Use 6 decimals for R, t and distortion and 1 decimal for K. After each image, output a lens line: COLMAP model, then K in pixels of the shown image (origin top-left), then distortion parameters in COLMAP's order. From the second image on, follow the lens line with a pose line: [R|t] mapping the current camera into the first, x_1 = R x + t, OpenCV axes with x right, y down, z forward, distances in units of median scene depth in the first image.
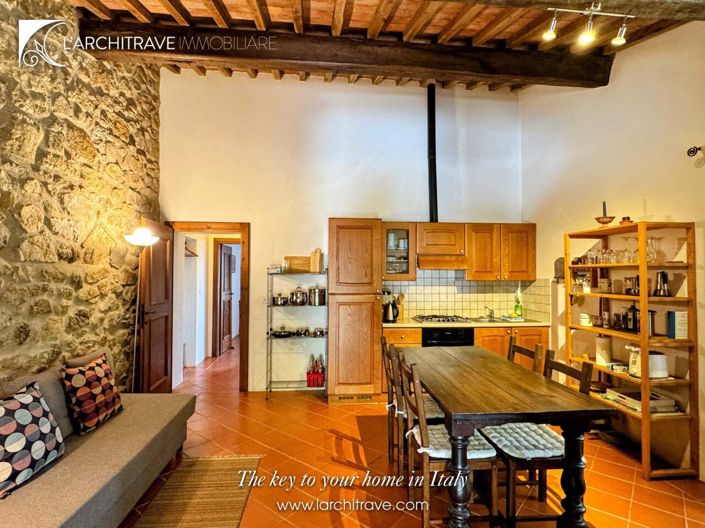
lens RADIAL K [[360.8, 0, 353.1], [0, 360.8, 265.5], [0, 0, 1]] dist [-0.004826, 0.000871]
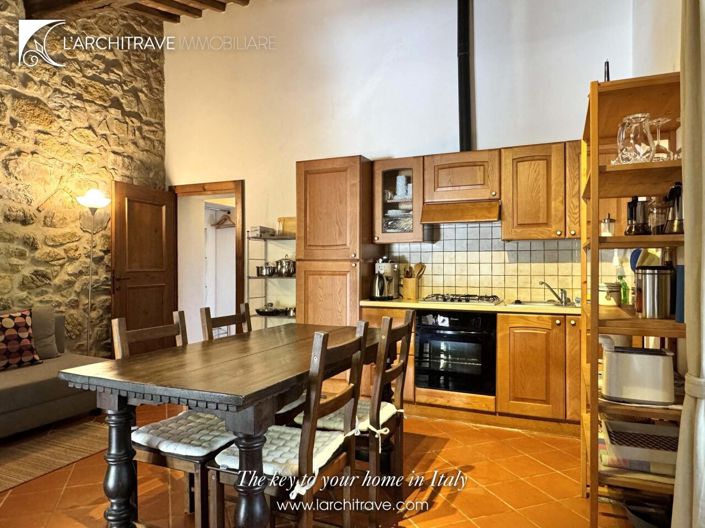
lens RADIAL K [[466.2, 0, 352.5], [0, 466.2, 265.4], [0, 0, 1]] dist [-0.006778, -0.003546]
pose [[0.880983, -0.004991, -0.473122, 0.628440], [0.017845, 0.999583, 0.022684, 0.085580], [0.472812, -0.028427, 0.880705, 0.213784]]
